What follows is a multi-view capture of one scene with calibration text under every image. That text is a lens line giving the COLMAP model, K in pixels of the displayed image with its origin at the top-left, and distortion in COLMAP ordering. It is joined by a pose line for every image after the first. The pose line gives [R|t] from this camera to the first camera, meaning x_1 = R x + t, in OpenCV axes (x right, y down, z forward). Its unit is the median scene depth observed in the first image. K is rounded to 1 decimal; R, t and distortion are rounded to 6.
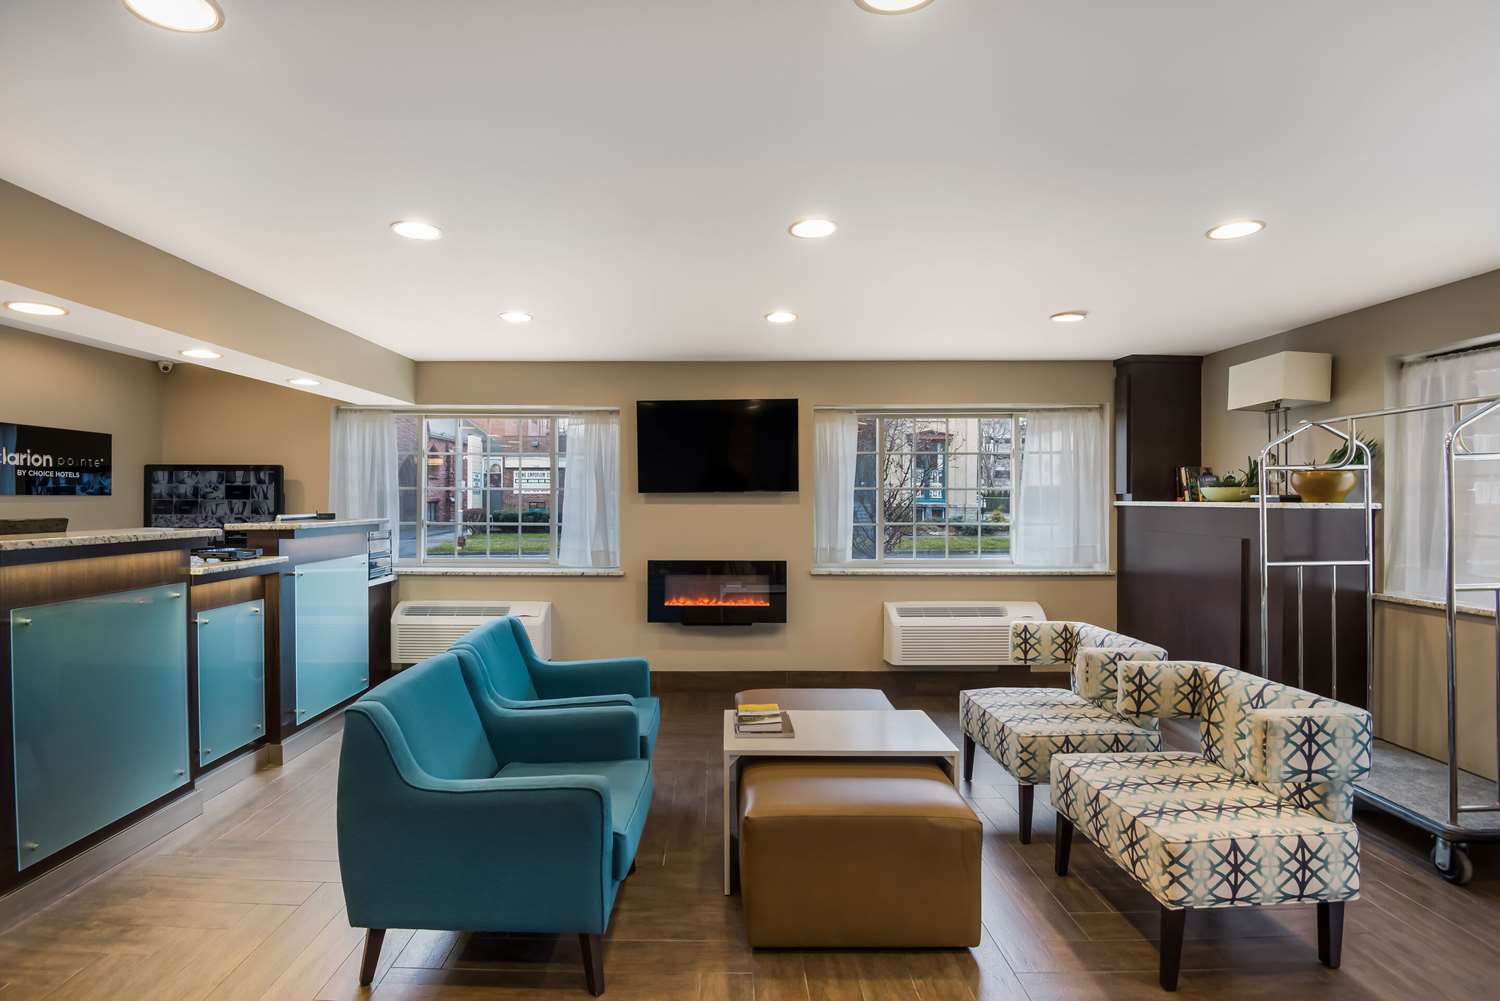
lens RADIAL K [[699.7, 0, 752.1], [0, 699.7, 491.5], [0, 0, 1]] dist [0.017742, -0.031987]
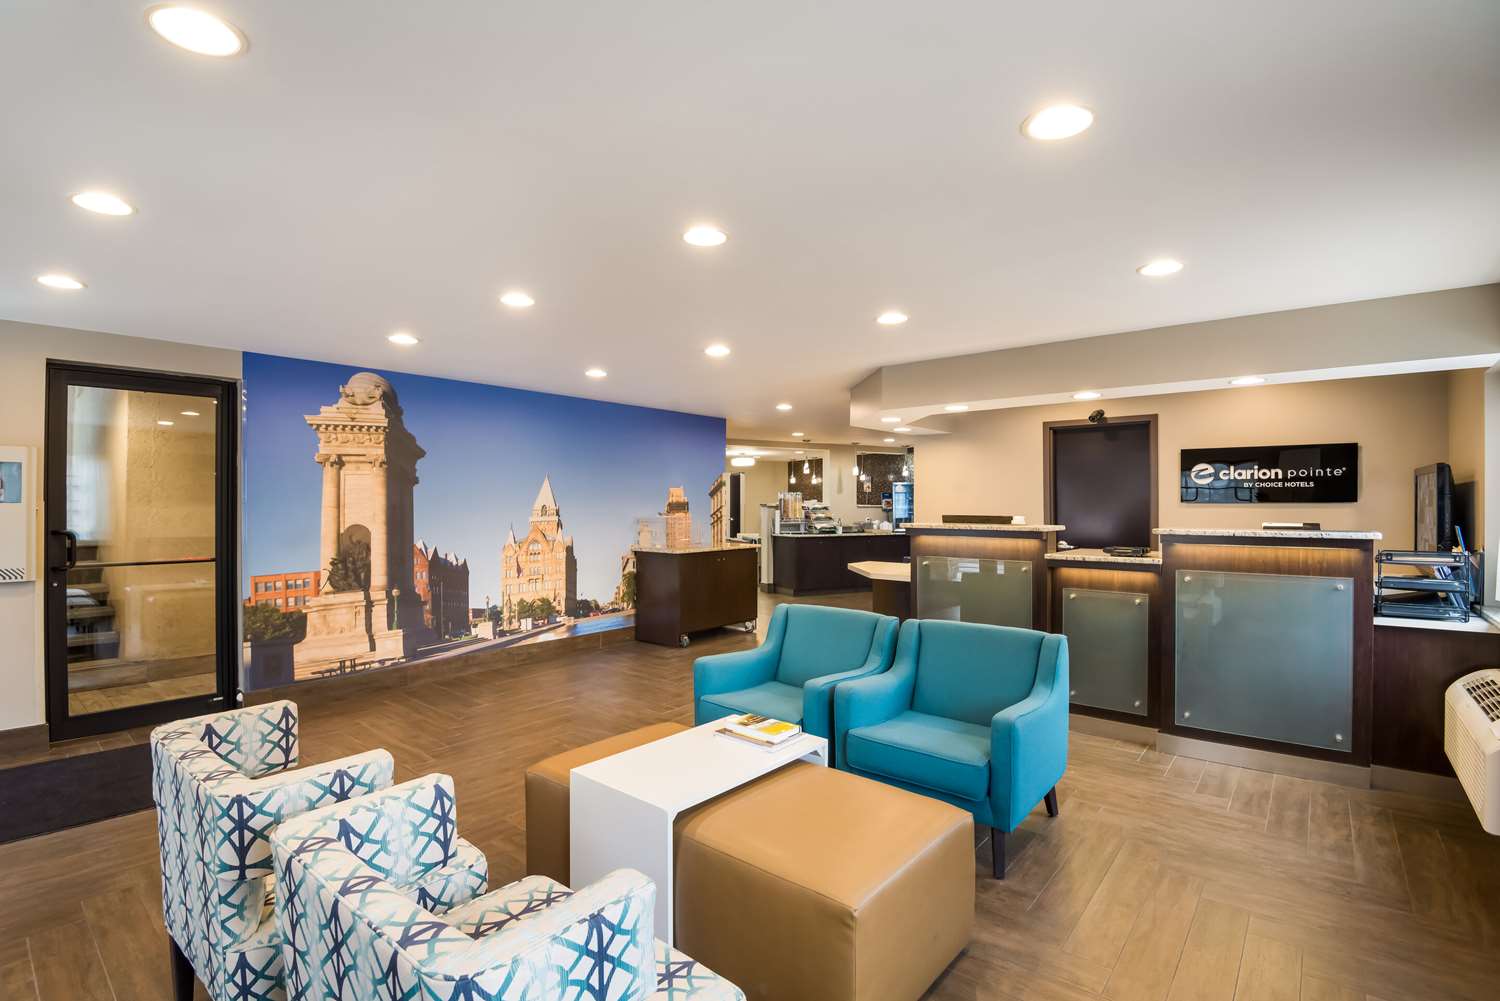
lens RADIAL K [[702.9, 0, 732.9], [0, 702.9, 500.8], [0, 0, 1]] dist [-0.042226, 0.000371]
pose [[-0.649331, -0.005053, -0.760489, 0.486026], [0.004083, 0.999940, -0.010131, 0.010386], [0.760495, -0.009683, -0.649271, 1.037198]]
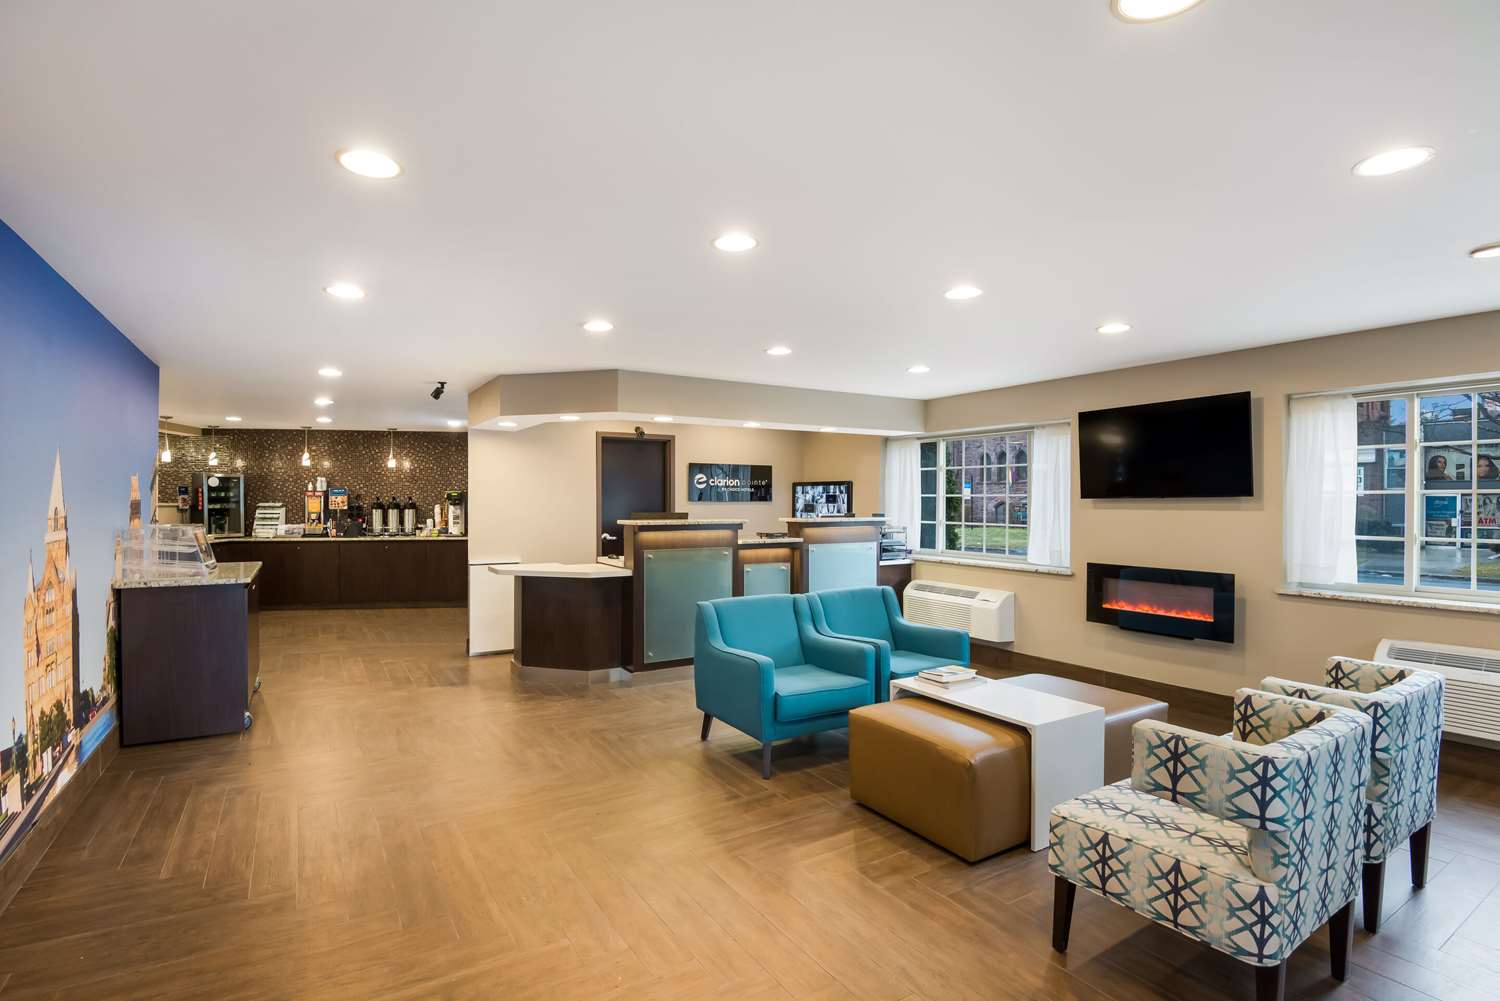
lens RADIAL K [[702.9, 0, 732.9], [0, 702.9, 500.8], [0, 0, 1]] dist [-0.042226, 0.000371]
pose [[0.525974, -0.000310, -0.850500, 0.572762], [0.006884, 0.999969, 0.003893, -0.002995], [0.850473, -0.007902, 0.525960, -0.006508]]
